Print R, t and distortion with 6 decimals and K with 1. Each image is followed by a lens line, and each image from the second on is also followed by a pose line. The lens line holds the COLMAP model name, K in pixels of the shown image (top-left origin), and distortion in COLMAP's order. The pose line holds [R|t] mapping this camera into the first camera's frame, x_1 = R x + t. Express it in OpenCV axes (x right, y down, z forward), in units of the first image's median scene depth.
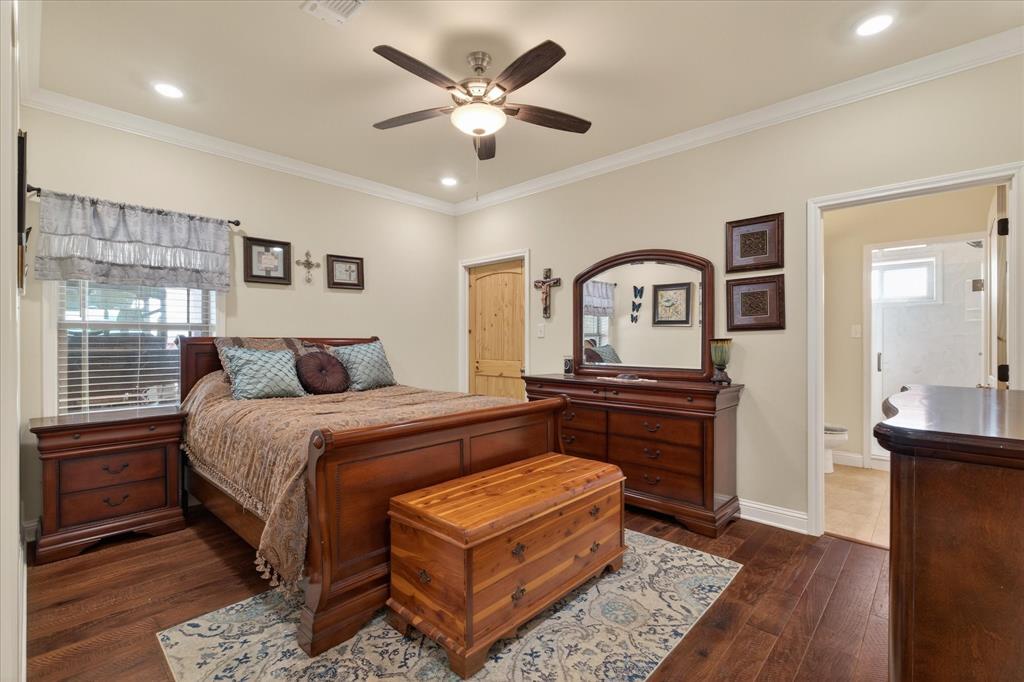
lens RADIAL K [[461.4, 0, 513.3], [0, 461.4, 342.9], [0, 0, 1]] dist [-0.002782, 0.002003]
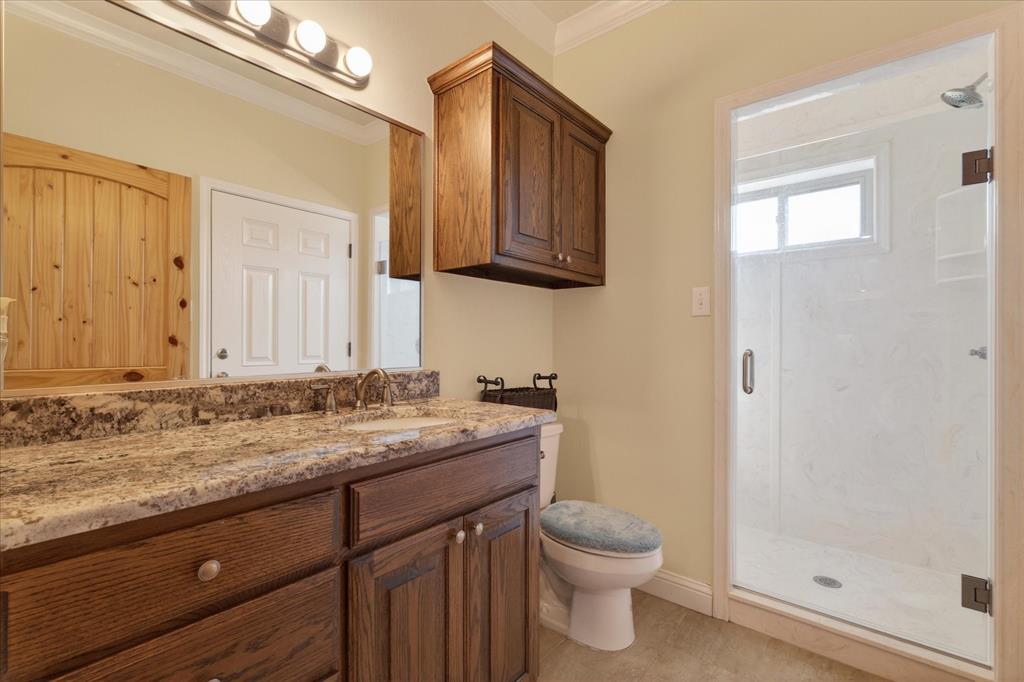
lens RADIAL K [[461.4, 0, 510.3], [0, 461.4, 340.9], [0, 0, 1]] dist [-0.002782, 0.002003]
pose [[0.998439, 0.004170, 0.055689, 0.538320], [-0.004365, 0.999985, 0.003381, 0.012136], [-0.055674, -0.003619, 0.998442, 0.570731]]
